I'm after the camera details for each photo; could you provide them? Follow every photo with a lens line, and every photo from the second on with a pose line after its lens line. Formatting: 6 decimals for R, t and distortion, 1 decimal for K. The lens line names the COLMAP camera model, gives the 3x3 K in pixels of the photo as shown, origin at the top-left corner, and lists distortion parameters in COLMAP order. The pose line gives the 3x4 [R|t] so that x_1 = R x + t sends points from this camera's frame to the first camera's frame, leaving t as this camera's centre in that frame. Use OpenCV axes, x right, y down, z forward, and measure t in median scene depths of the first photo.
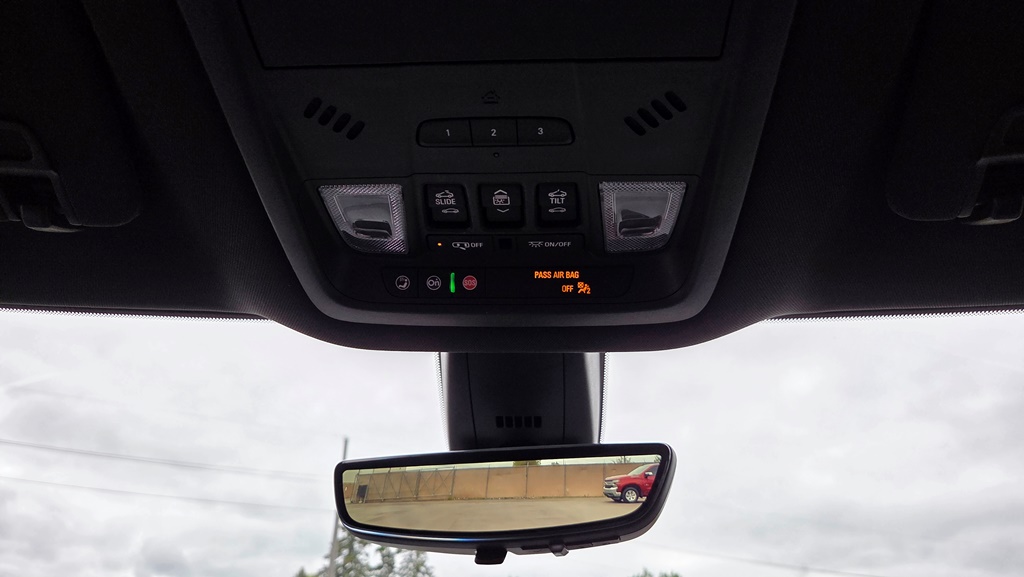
lens RADIAL K [[698.1, 0, 512.0], [0, 698.1, 288.5], [0, 0, 1]] dist [0.068719, -0.049027]
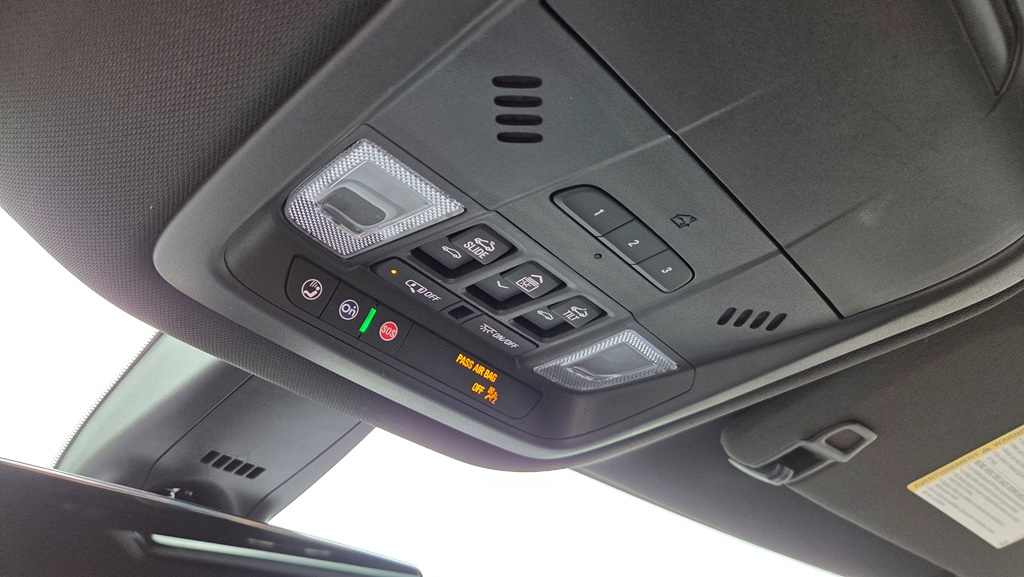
lens RADIAL K [[698.1, 0, 512.0], [0, 698.1, 288.5], [0, 0, 1]] dist [0.068719, -0.049027]
pose [[0.638082, 0.450730, 0.624254, -0.465795], [-0.456509, 0.874345, -0.164682, 0.014814], [-0.620041, -0.179897, 0.763666, 0.364458]]
